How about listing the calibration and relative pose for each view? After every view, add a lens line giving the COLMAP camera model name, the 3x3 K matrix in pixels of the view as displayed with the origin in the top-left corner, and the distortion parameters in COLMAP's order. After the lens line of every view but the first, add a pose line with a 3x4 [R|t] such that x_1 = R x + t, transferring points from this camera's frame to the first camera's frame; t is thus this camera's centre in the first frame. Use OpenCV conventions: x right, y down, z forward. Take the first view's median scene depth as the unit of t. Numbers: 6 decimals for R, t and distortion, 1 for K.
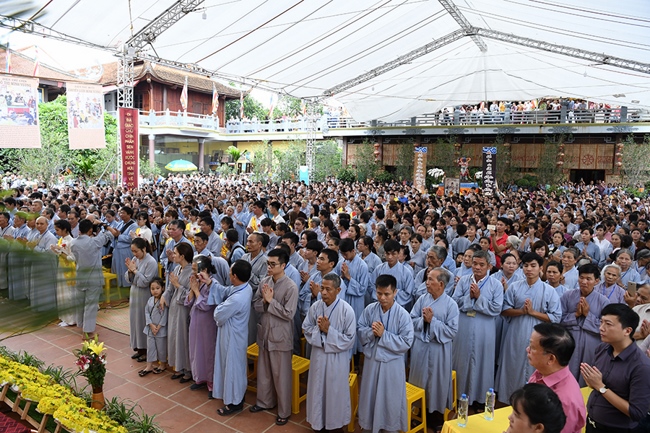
lens RADIAL K [[439.7, 0, 325.0], [0, 439.7, 217.5], [0, 0, 1]] dist [-0.046703, 0.002534]
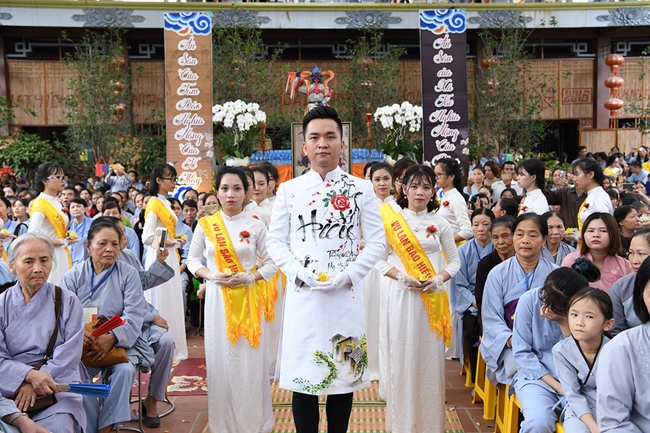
lens RADIAL K [[756.7, 0, 324.4], [0, 756.7, 215.5], [0, 0, 1]] dist [0.018794, 0.000000]
pose [[0.854391, -0.064041, 0.515669, 0.041881], [0.091790, 0.995371, -0.028468, -0.017713], [-0.511459, 0.071656, 0.856315, 0.504996]]
